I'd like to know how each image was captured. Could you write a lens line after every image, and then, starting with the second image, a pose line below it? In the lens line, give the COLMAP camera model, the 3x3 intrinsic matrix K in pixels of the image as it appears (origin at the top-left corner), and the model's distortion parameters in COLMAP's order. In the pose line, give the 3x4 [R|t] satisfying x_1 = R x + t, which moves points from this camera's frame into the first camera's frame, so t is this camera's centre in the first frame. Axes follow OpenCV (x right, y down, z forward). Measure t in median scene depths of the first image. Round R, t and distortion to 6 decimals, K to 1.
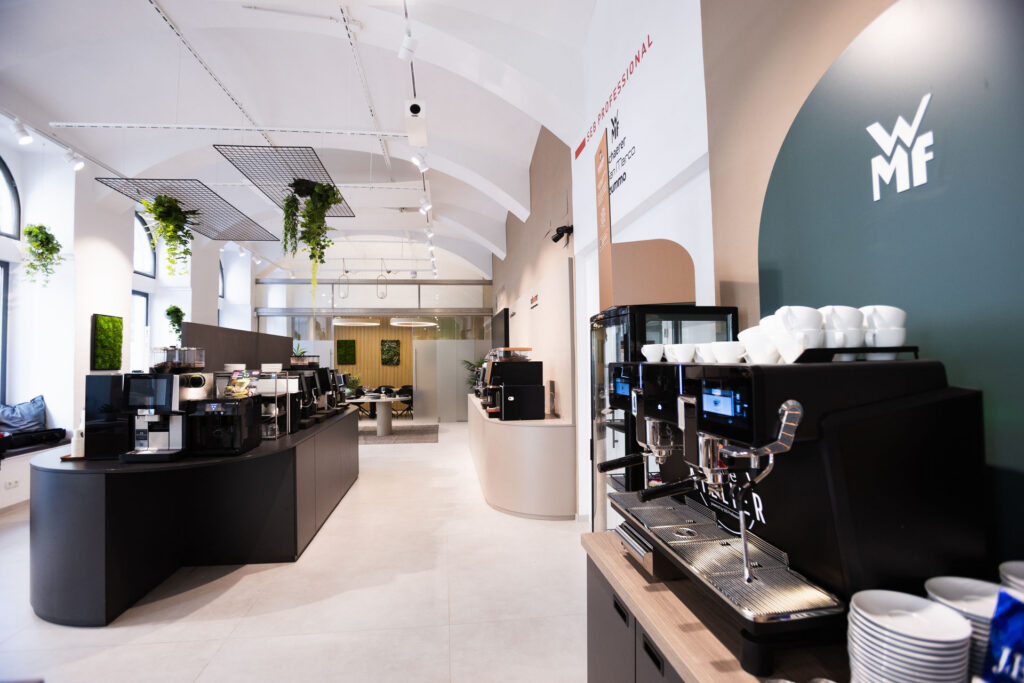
lens RADIAL K [[474.9, 0, 512.0], [0, 474.9, 341.5], [0, 0, 1]] dist [-0.049002, 0.000245]
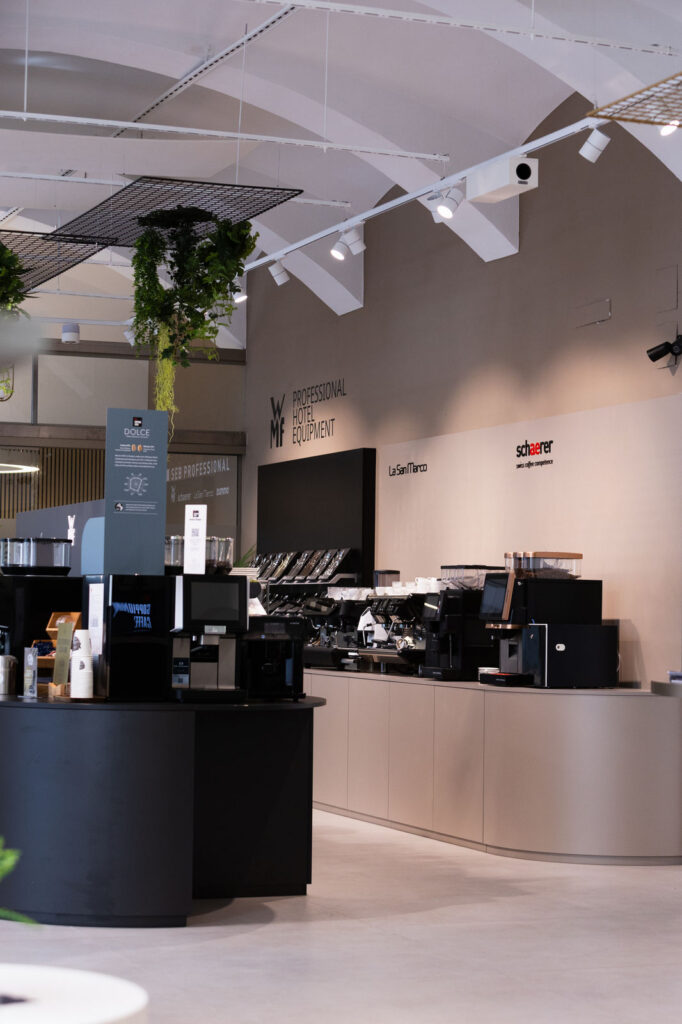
lens RADIAL K [[2212.3, 0, 341.0], [0, 2212.3, 512.0], [0, 0, 1]] dist [0.007425, 0.100495]
pose [[0.972482, 0.034933, 0.230345, -1.427799], [-0.033294, 0.999385, -0.011001, 0.006301], [-0.230587, 0.003029, 0.973047, -2.364906]]
